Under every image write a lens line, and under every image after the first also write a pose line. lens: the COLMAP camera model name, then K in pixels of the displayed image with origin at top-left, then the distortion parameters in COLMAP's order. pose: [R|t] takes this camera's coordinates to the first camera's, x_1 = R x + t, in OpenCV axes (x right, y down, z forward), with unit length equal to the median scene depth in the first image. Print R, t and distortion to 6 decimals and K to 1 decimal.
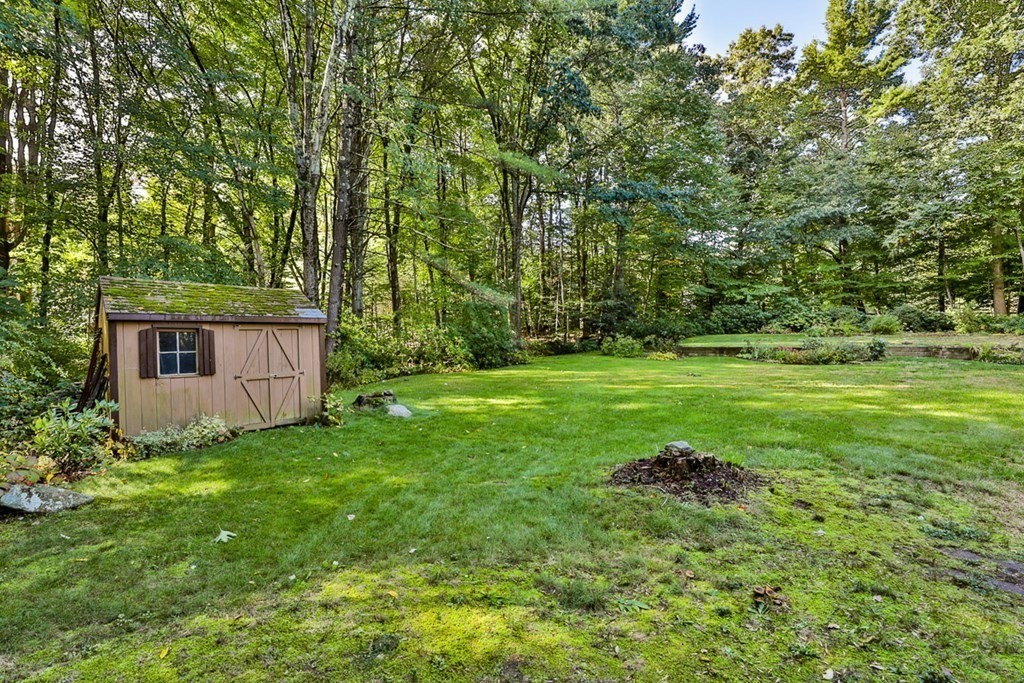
lens RADIAL K [[469.6, 0, 507.5], [0, 469.6, 339.9], [0, 0, 1]] dist [-0.033356, 0.007988]
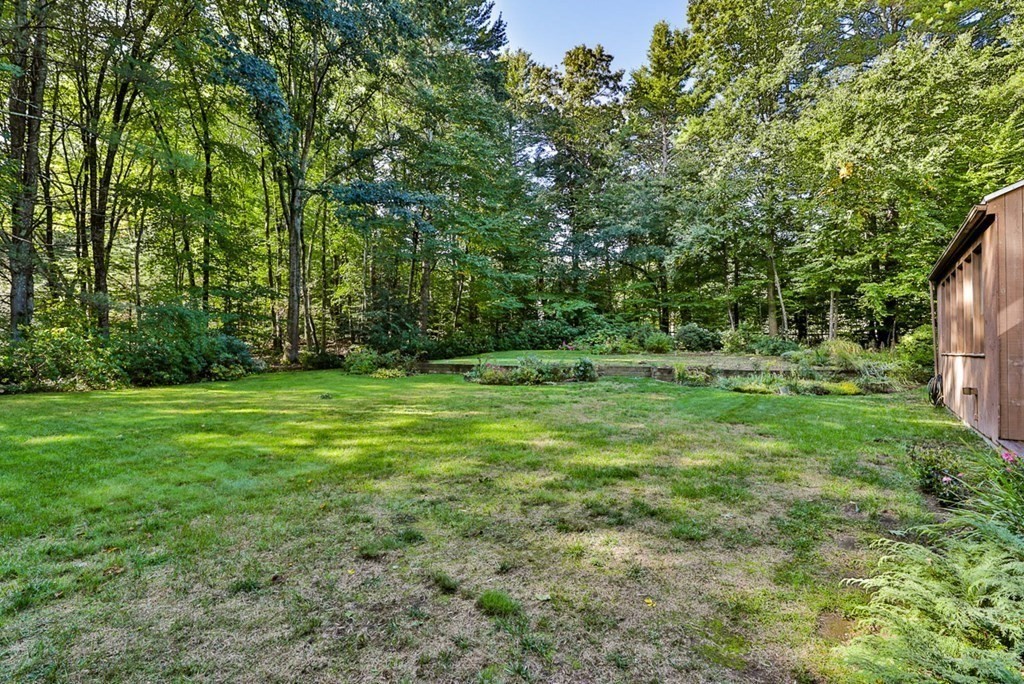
lens RADIAL K [[469.6, 0, 540.7], [0, 469.6, 342.3], [0, 0, 1]] dist [-0.033356, 0.007988]
pose [[0.982270, 0.020309, 0.186368, 0.287242], [-0.016960, 0.999665, -0.019547, -0.008318], [-0.186703, 0.016039, 0.982285, 0.028957]]
